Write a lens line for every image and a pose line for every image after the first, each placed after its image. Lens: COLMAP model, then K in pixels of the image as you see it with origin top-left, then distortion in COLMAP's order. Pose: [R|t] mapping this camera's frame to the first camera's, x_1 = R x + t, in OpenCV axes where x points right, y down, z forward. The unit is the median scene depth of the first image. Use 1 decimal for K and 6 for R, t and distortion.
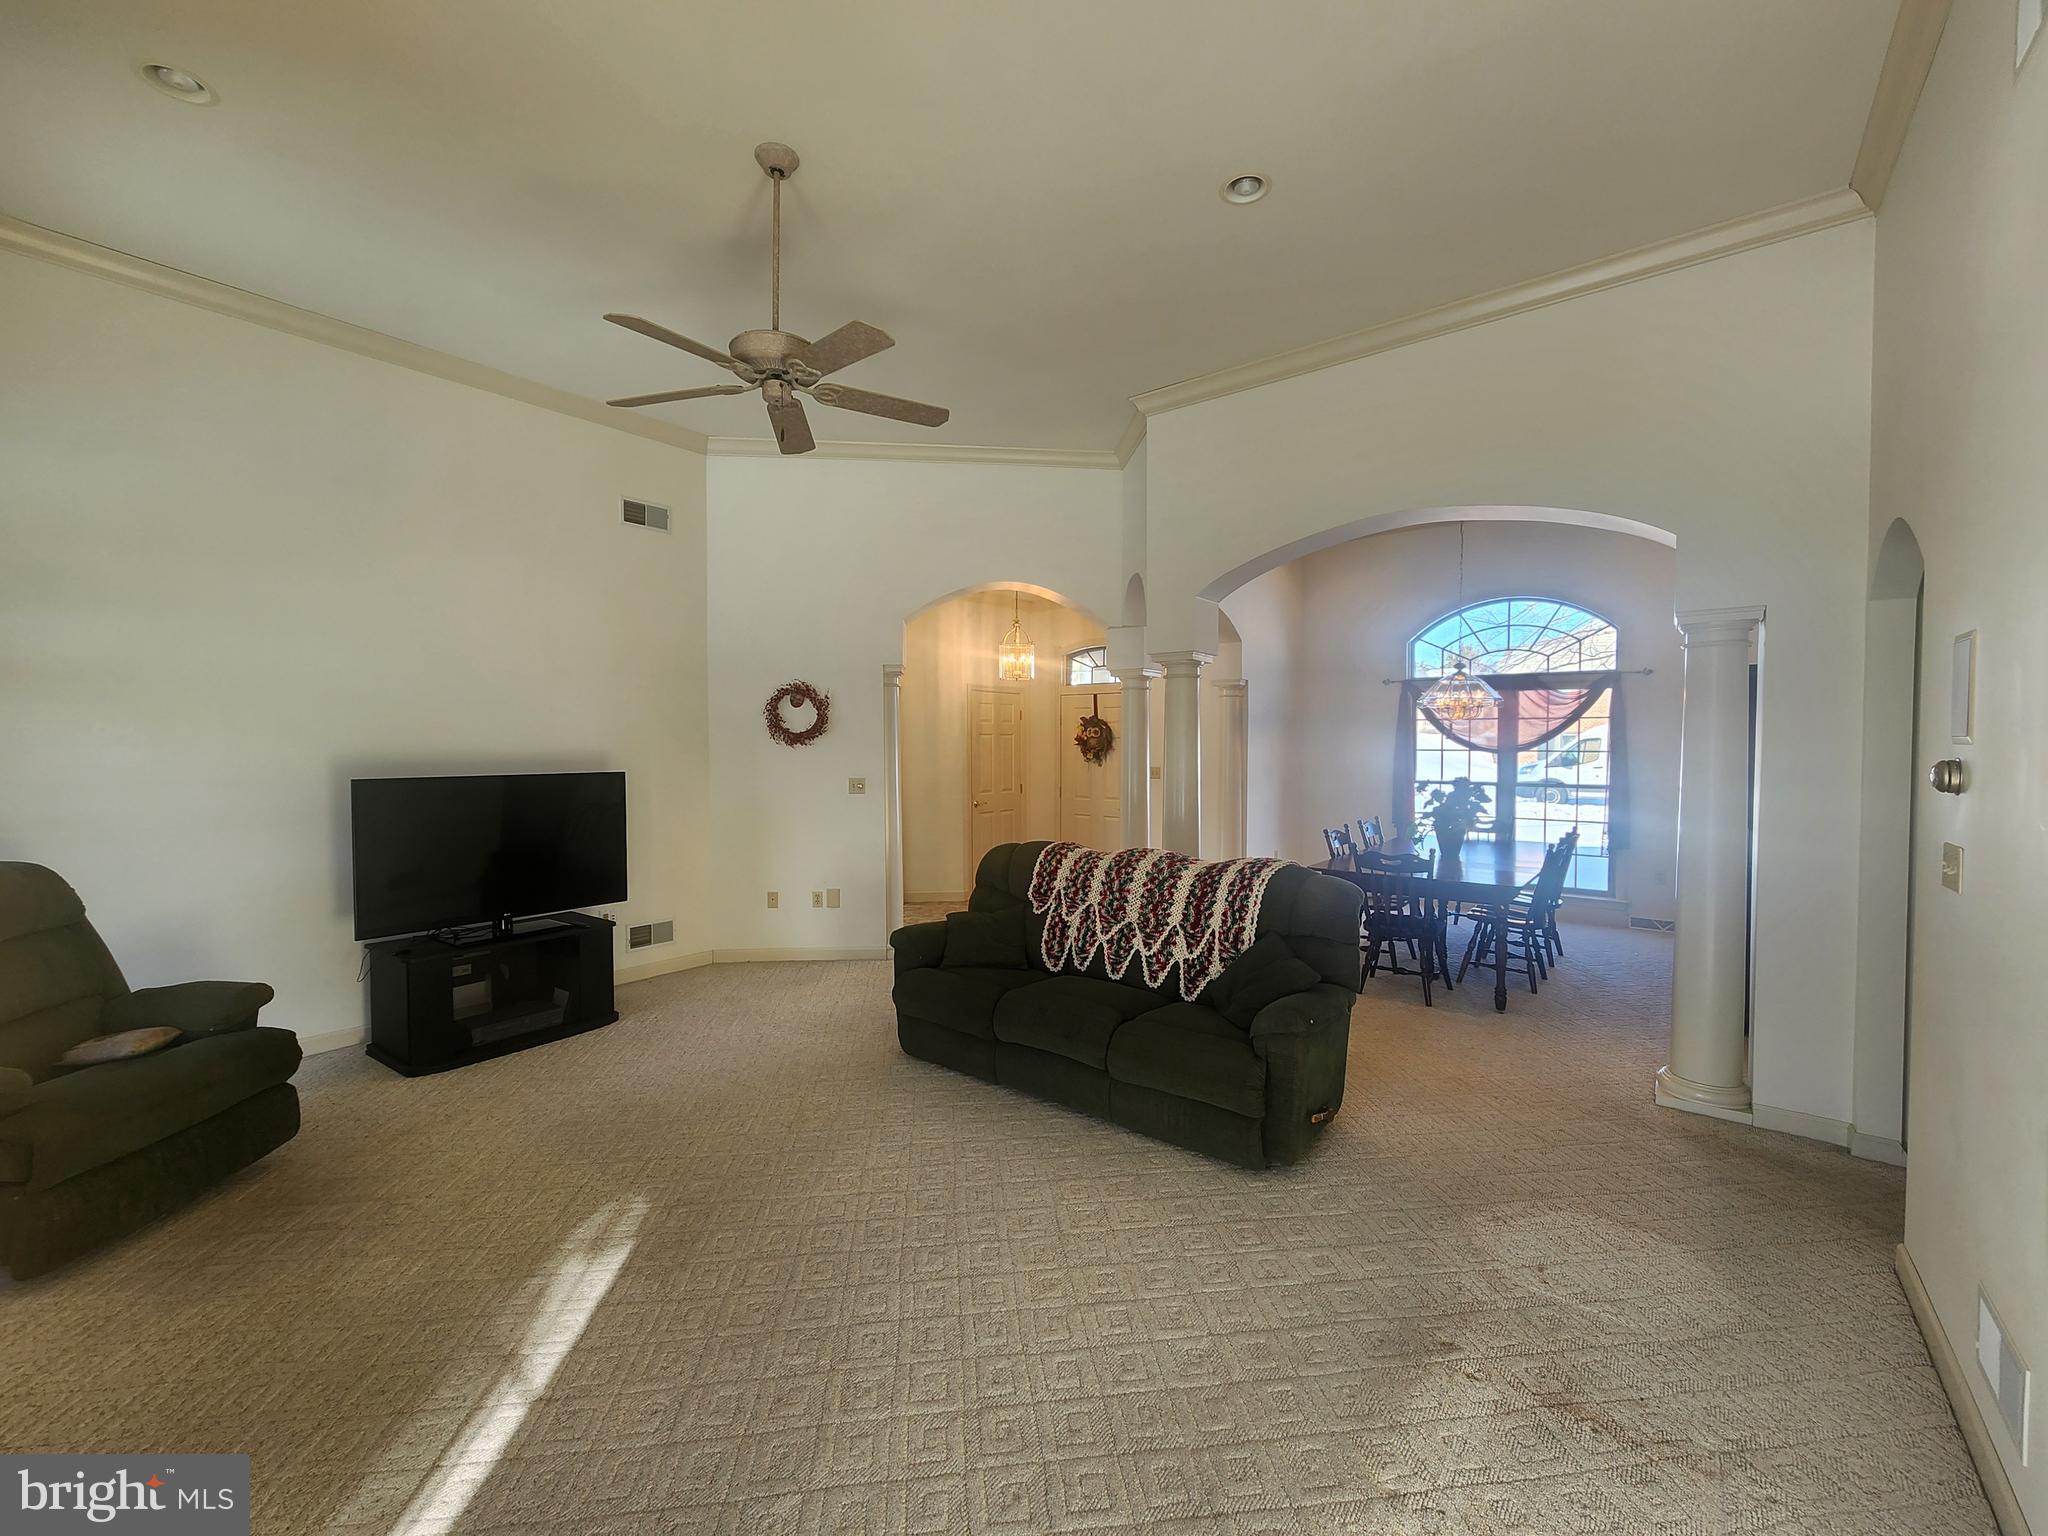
lens RADIAL K [[832.0, 0, 1025.6], [0, 832.0, 769.1], [0, 0, 1]] dist [0.002593, -0.000873]
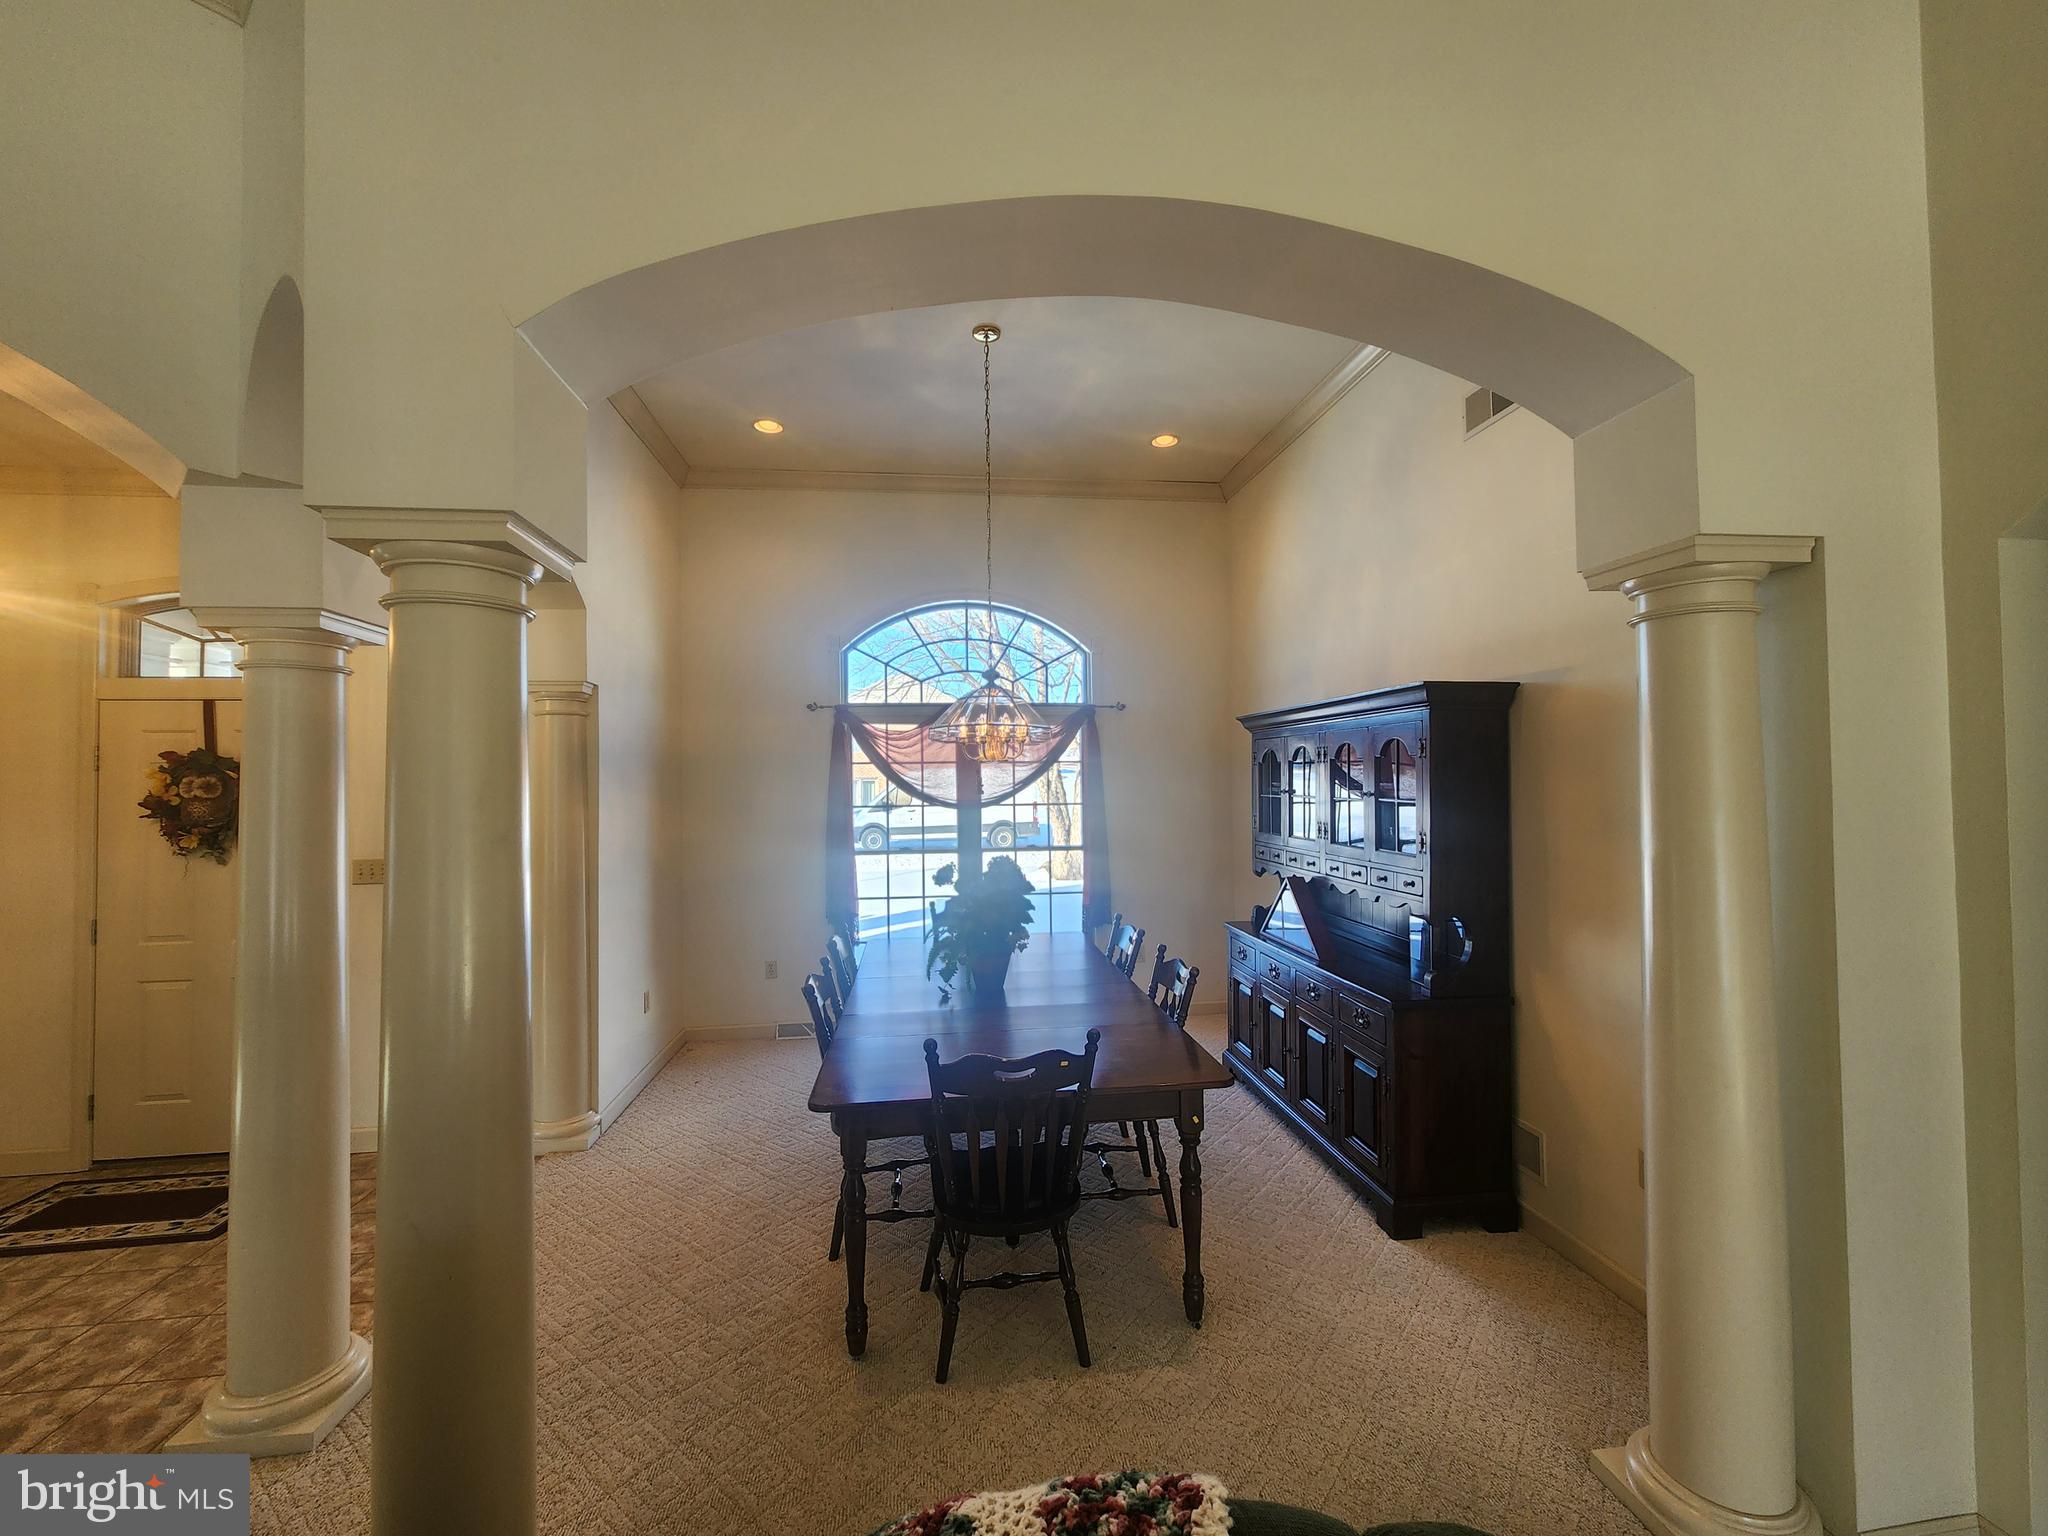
lens RADIAL K [[832.0, 0, 1028.0], [0, 832.0, 764.4], [0, 0, 1]] dist [0.002593, -0.000873]
pose [[0.696508, 0.005987, 0.717524, 0.076216], [0.037156, 0.998323, -0.044397, -0.022561], [-0.716586, 0.057584, 0.695118, 0.428068]]
